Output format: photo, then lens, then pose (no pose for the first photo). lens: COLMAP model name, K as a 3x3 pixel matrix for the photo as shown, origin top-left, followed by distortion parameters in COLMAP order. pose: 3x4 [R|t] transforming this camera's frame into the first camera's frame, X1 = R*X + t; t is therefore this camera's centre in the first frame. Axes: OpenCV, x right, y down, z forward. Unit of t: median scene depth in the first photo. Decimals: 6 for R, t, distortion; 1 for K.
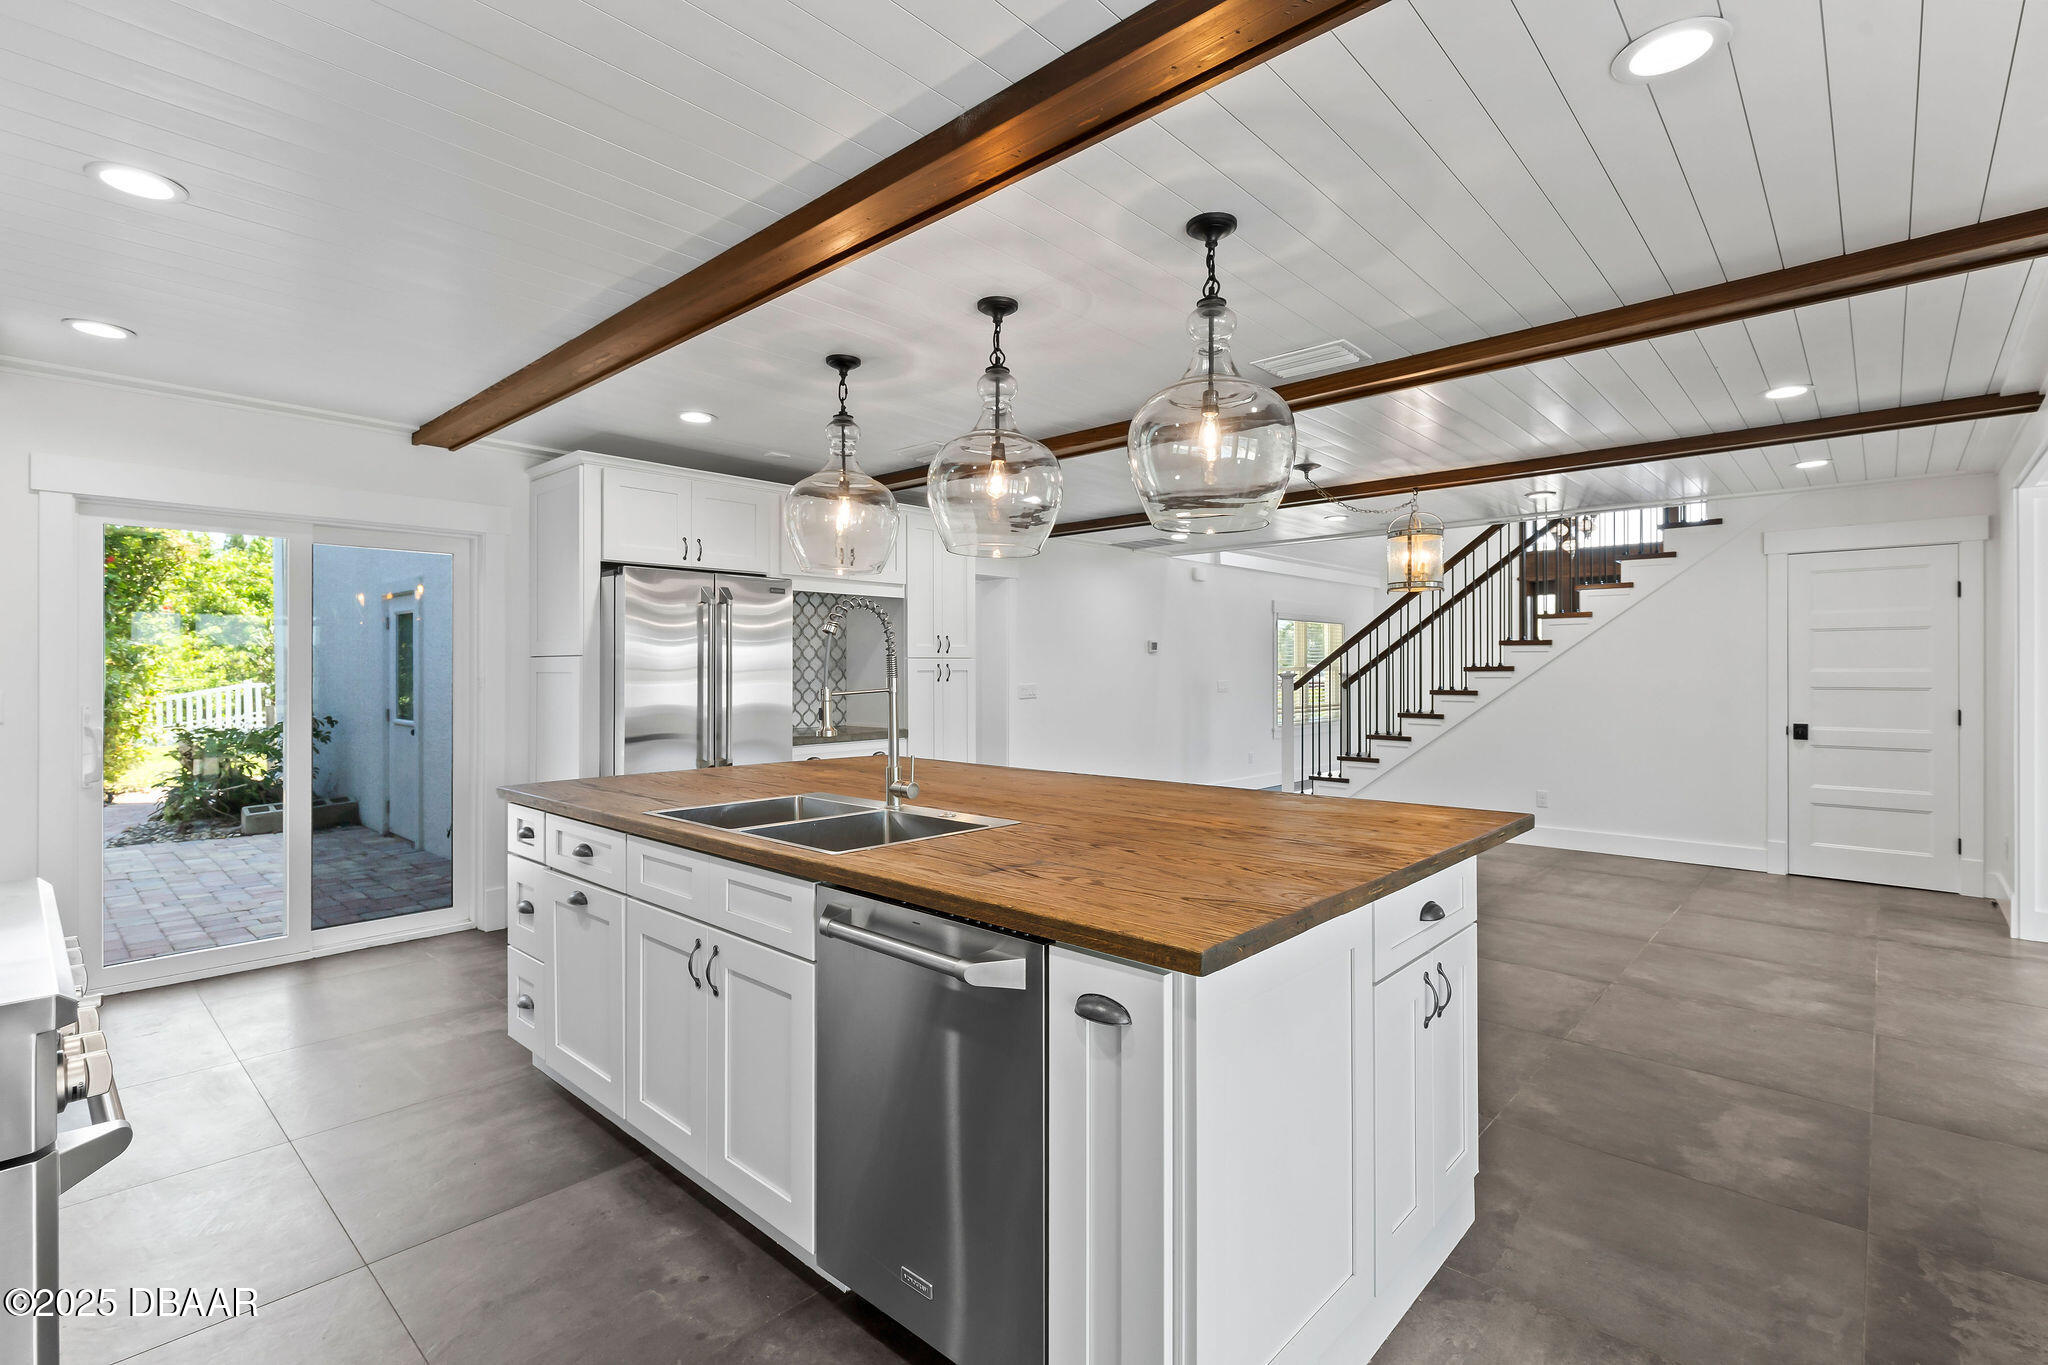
lens RADIAL K [[921.9, 0, 1023.2], [0, 921.9, 675.4], [0, 0, 1]] dist [0.004747, -0.000380]
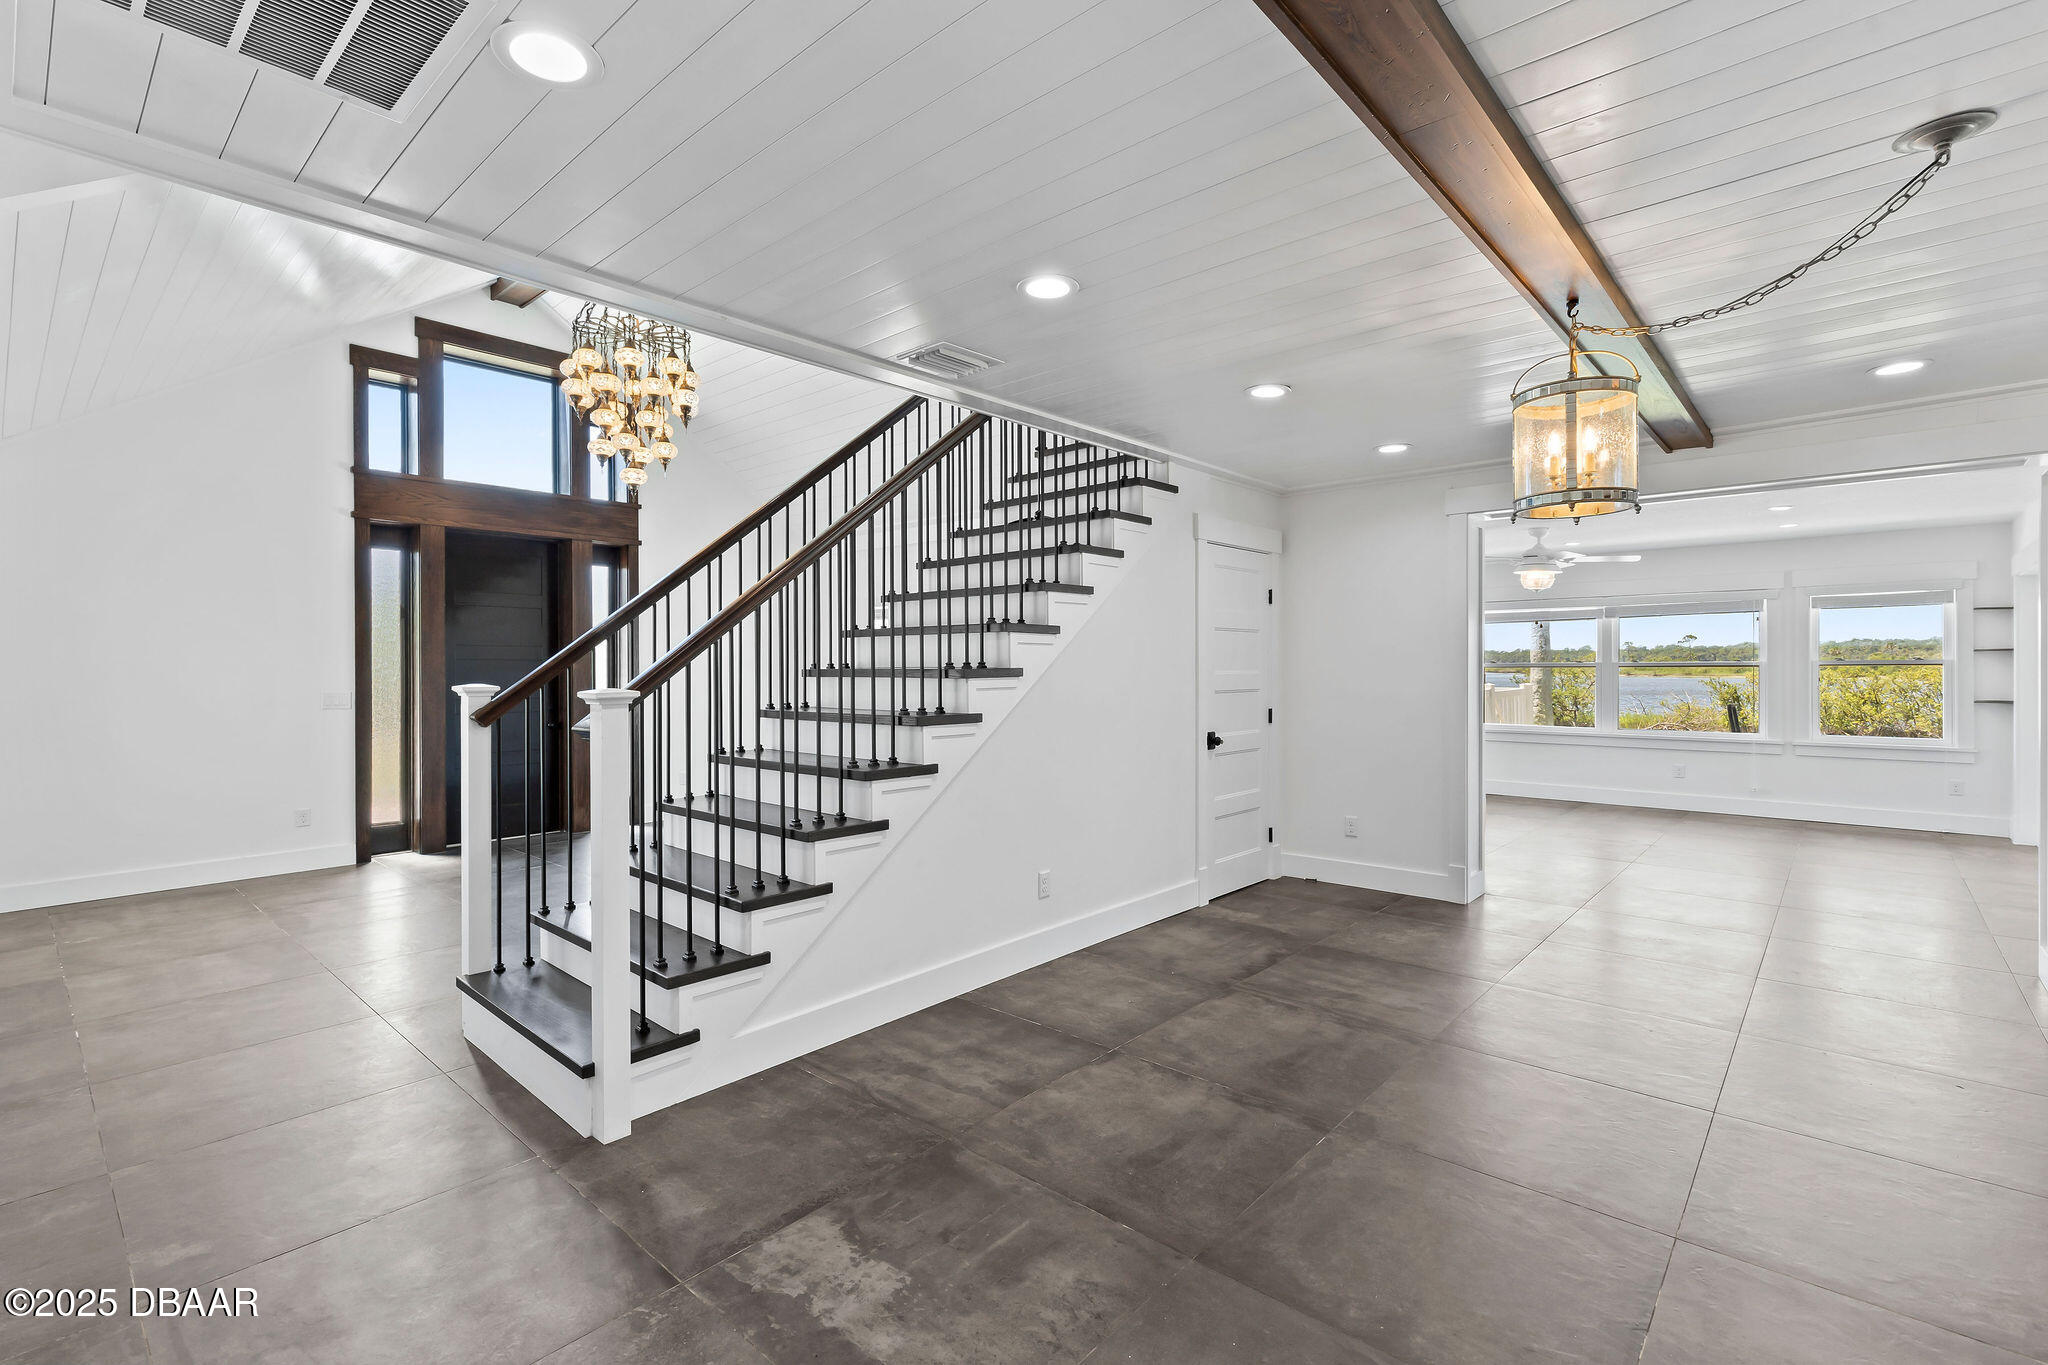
lens RADIAL K [[921.9, 0, 1022.1], [0, 921.9, 674.6], [0, 0, 1]] dist [0.004747, -0.000380]
pose [[-0.008114, -0.007495, 0.999939, -0.054692], [0.010298, 0.999918, 0.007578, -0.012311], [-0.999914, 0.010359, -0.008036, 1.203547]]
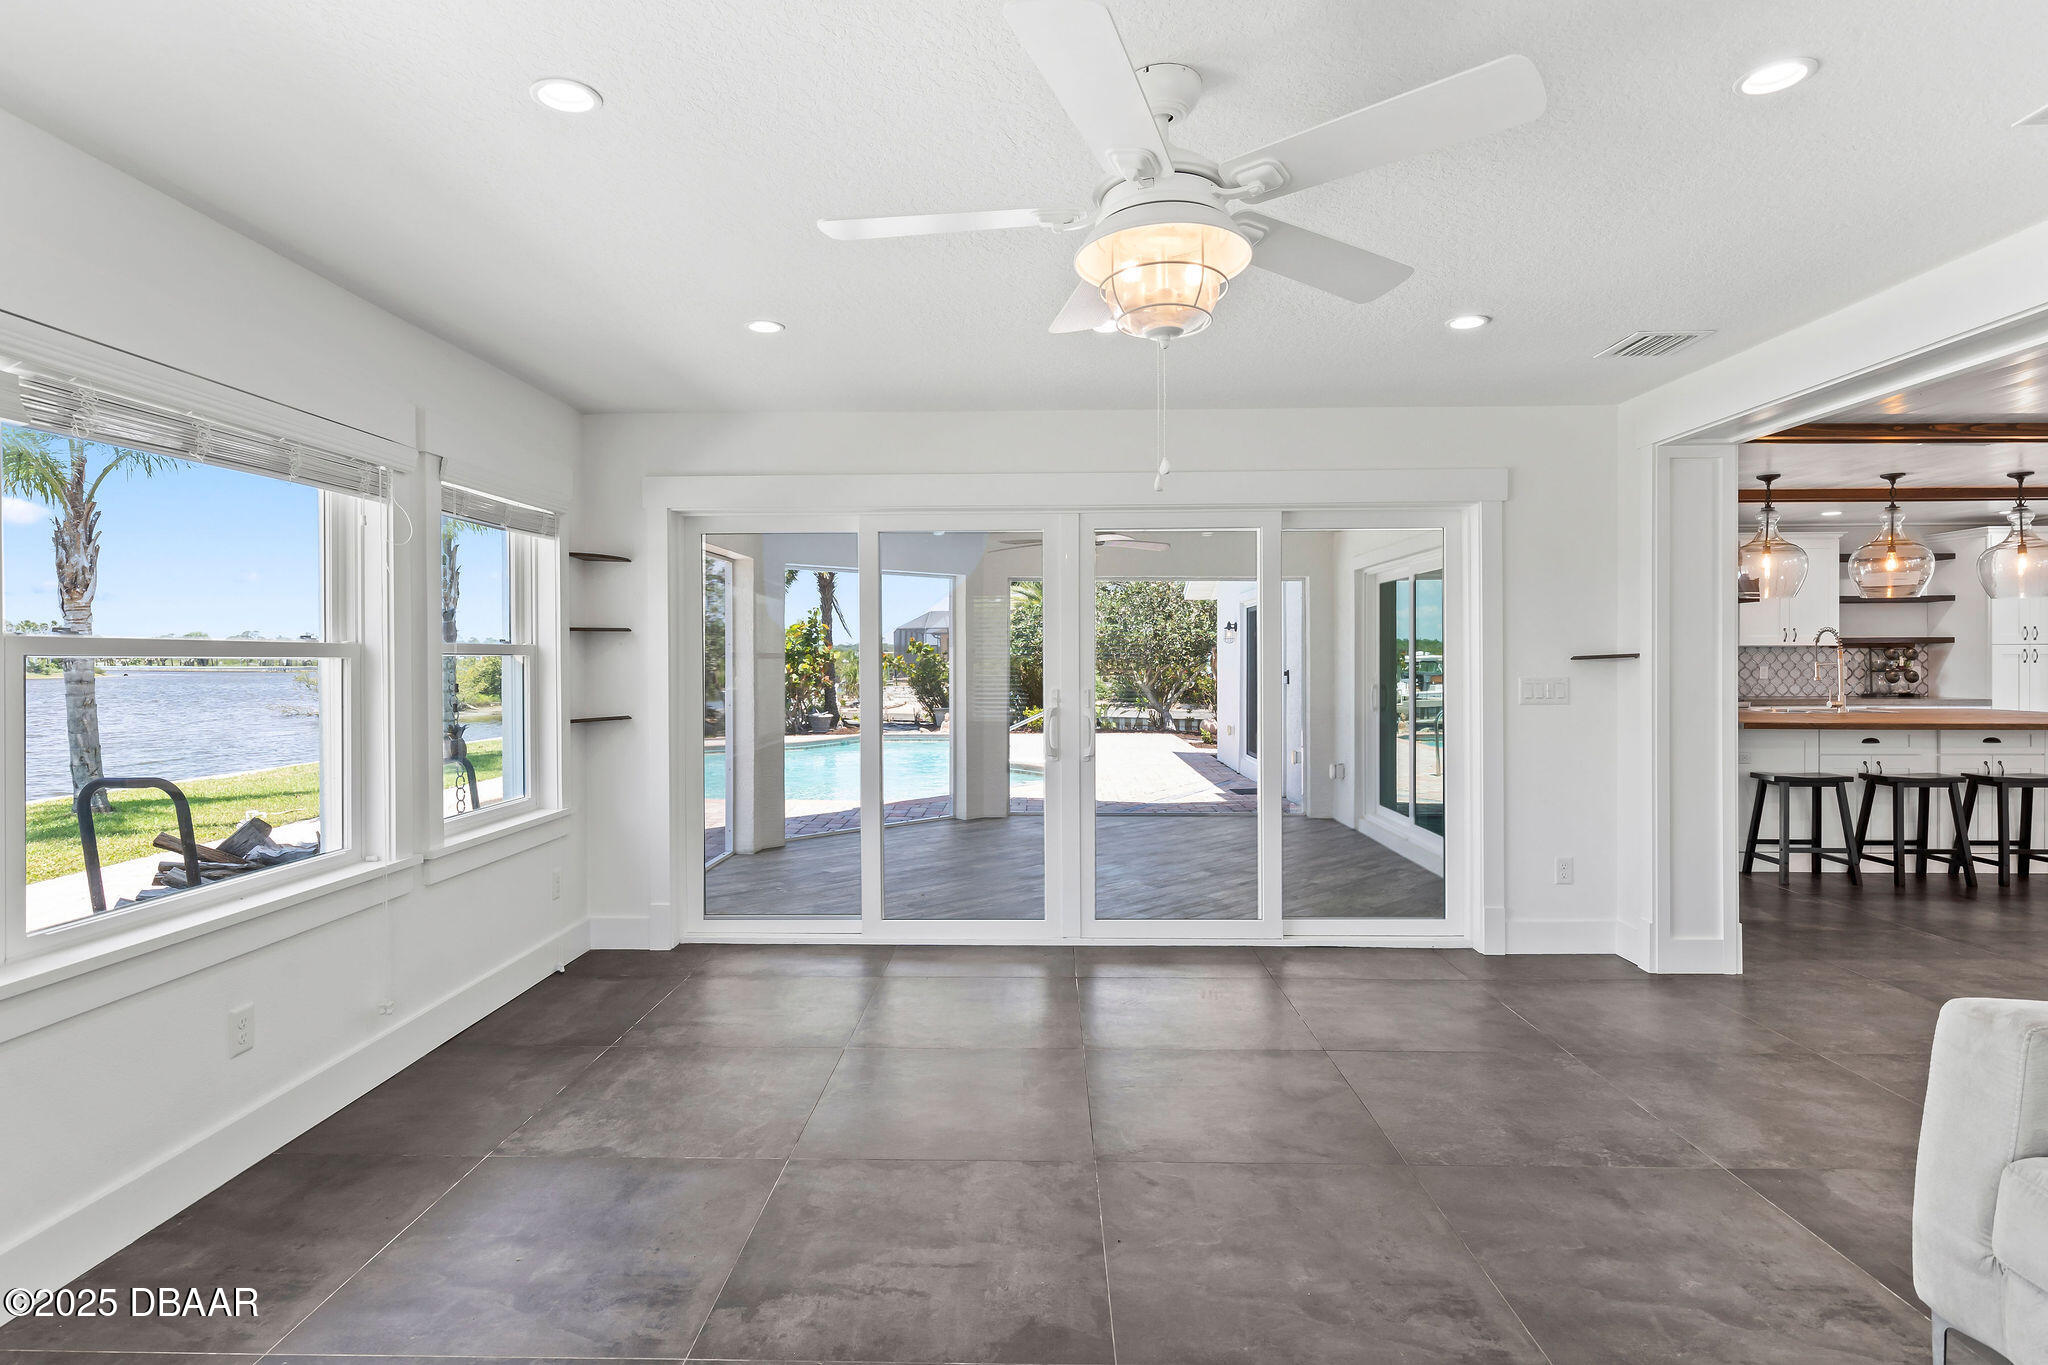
lens RADIAL K [[1044.9, 0, 1013.0], [0, 1044.9, 666.1], [0, 0, 1]] dist [-0.002962, 0.001605]
pose [[-0.762106, 0.008029, -0.647402, 1.417745], [-0.000969, 0.999908, 0.013542, -0.006049], [0.647451, 0.010948, -0.762028, 0.723832]]
